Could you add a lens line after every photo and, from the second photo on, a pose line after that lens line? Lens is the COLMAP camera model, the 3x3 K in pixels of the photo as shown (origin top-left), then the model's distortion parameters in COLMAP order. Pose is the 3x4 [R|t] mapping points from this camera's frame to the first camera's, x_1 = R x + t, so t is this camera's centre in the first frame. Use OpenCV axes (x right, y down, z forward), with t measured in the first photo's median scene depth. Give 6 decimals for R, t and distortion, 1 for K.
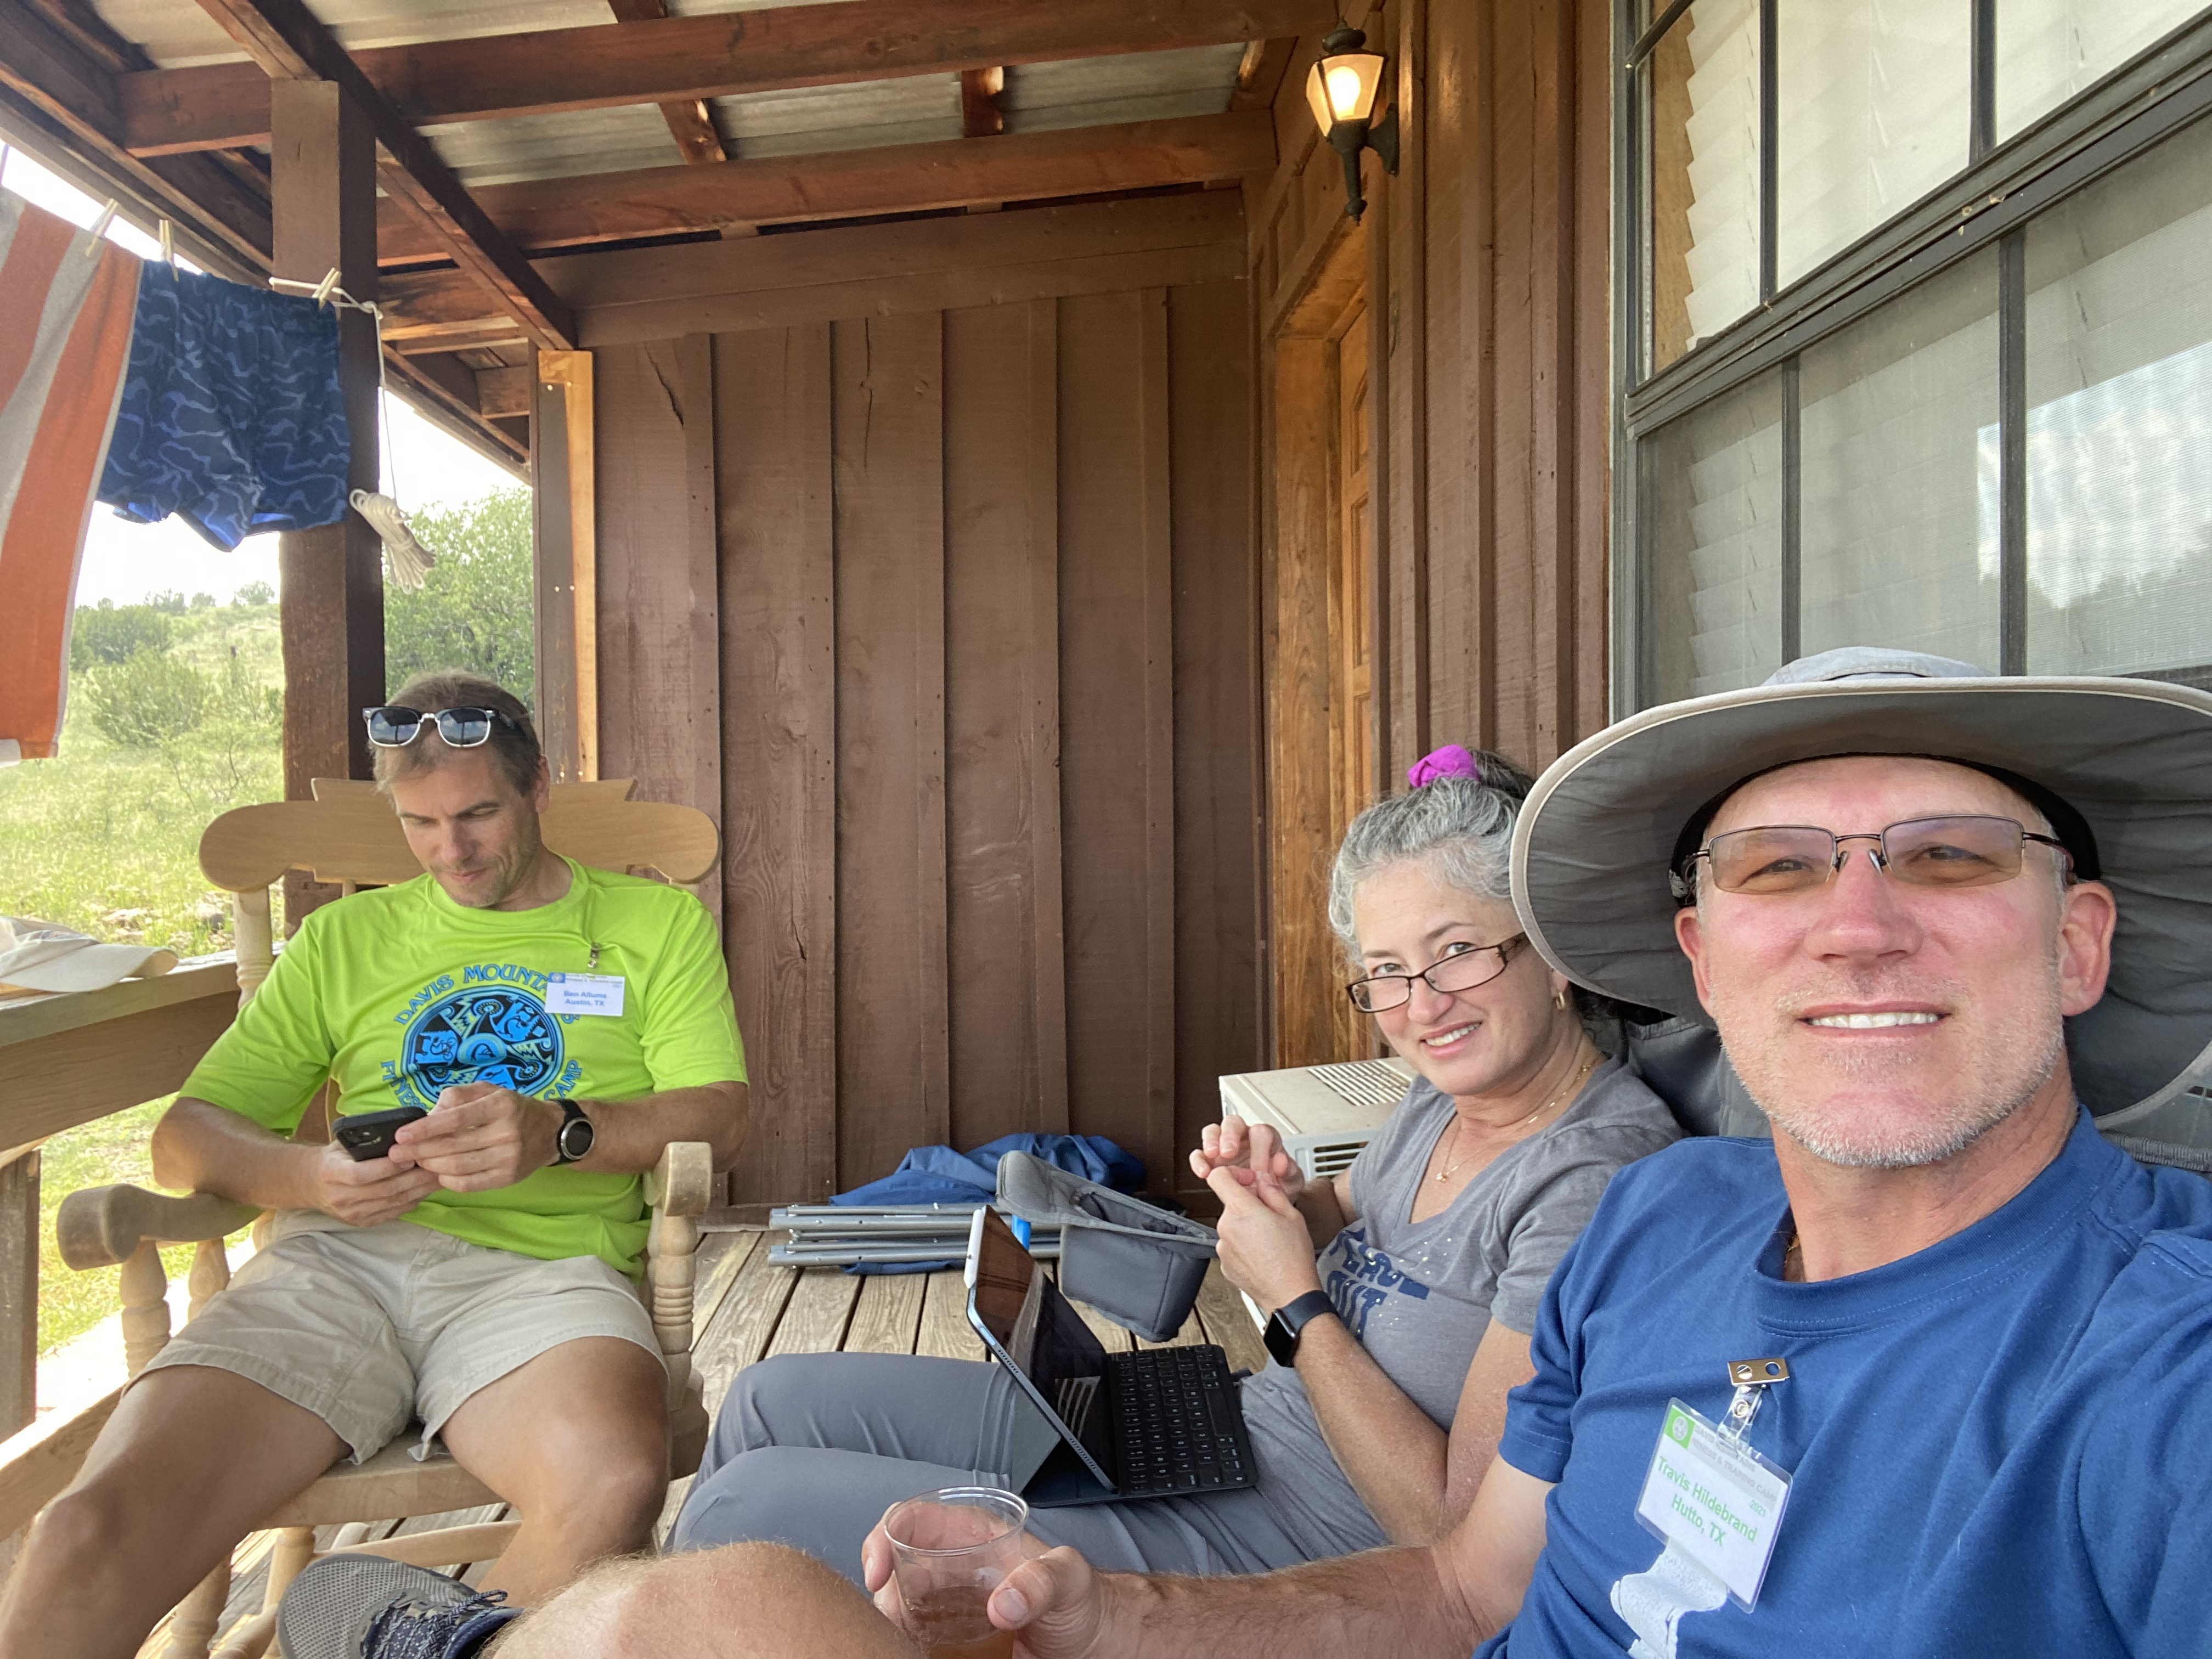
lens RADIAL K [[1485.1, 0, 1103.7], [0, 1485.1, 835.1], [0, 0, 1]] dist [0.054444, -0.066089]
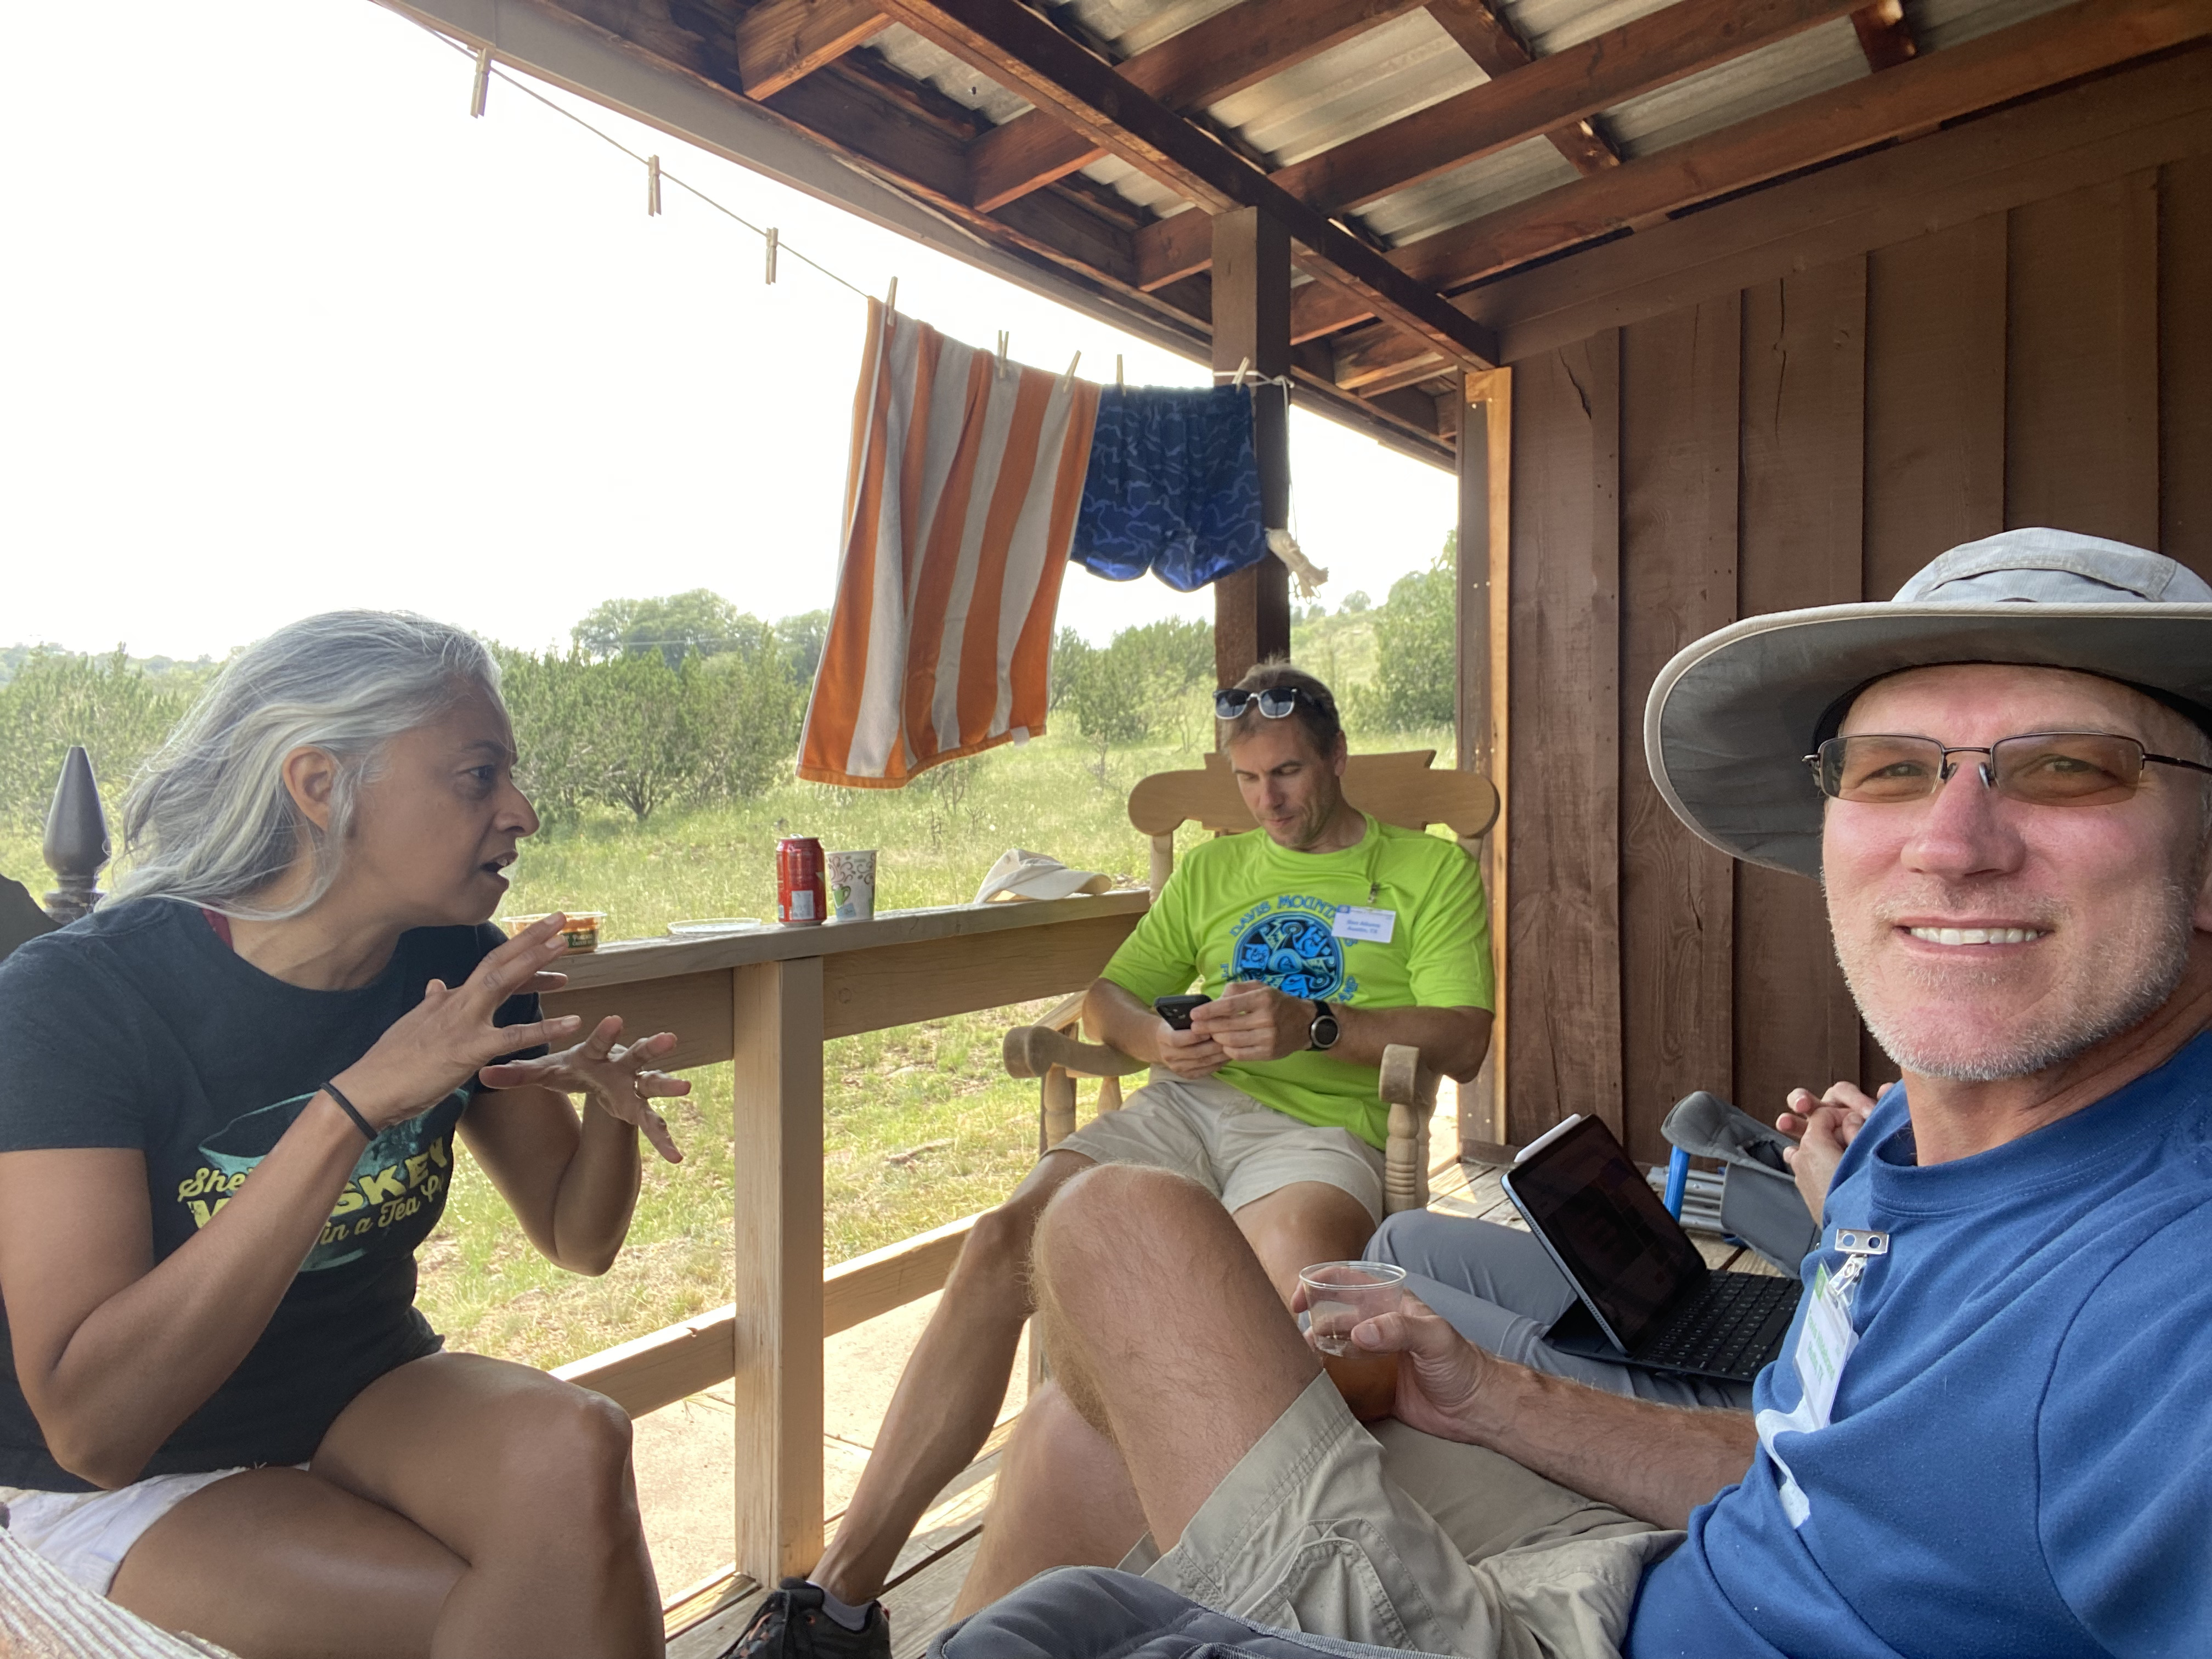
lens RADIAL K [[1481.5, 0, 1106.0], [0, 1481.5, 829.5], [0, 0, 1]] dist [0.075780, -0.091380]
pose [[0.777073, 0.018359, -0.629143, 0.146618], [-0.013083, 0.999830, 0.013018, 0.008404], [0.629275, -0.001885, 0.777181, -0.050052]]
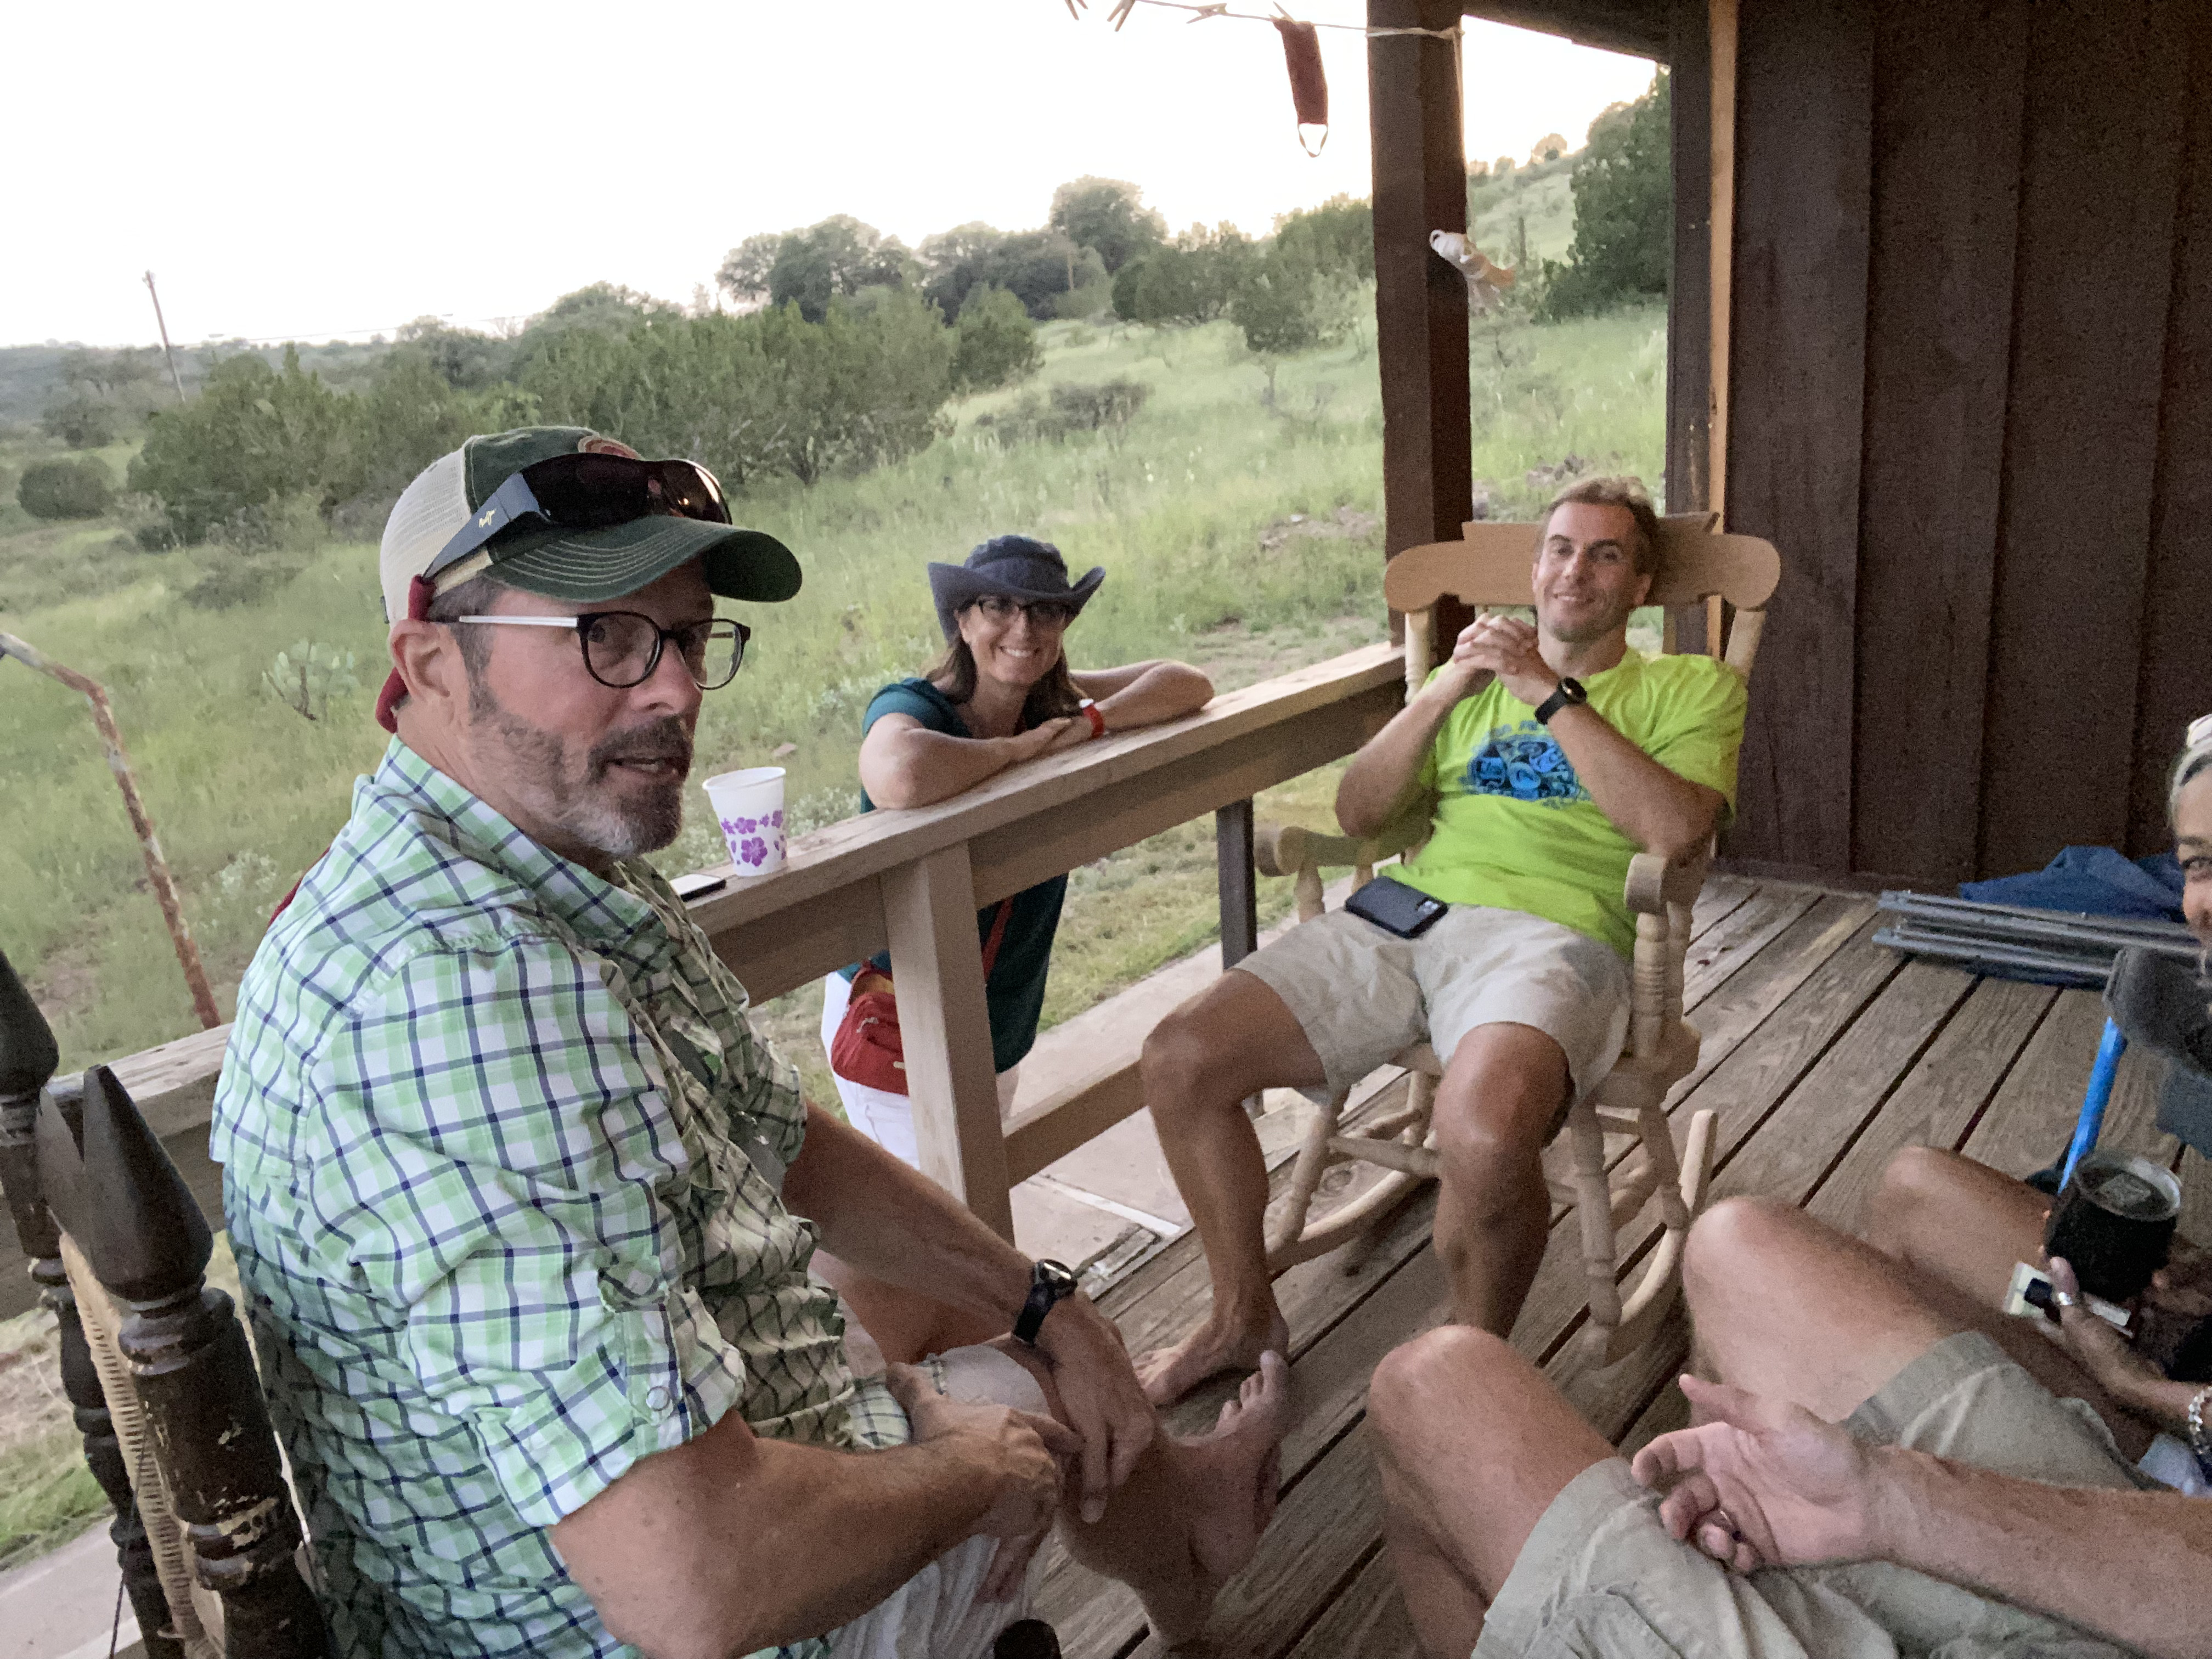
lens RADIAL K [[1481.5, 0, 1106.0], [0, 1481.5, 829.5], [0, 0, 1]] dist [0.075780, -0.091380]
pose [[0.699742, 0.133404, -0.701829, 0.111455], [0.075381, 0.963138, 0.258230, -0.081501], [0.710407, -0.233599, 0.663892, 0.014520]]
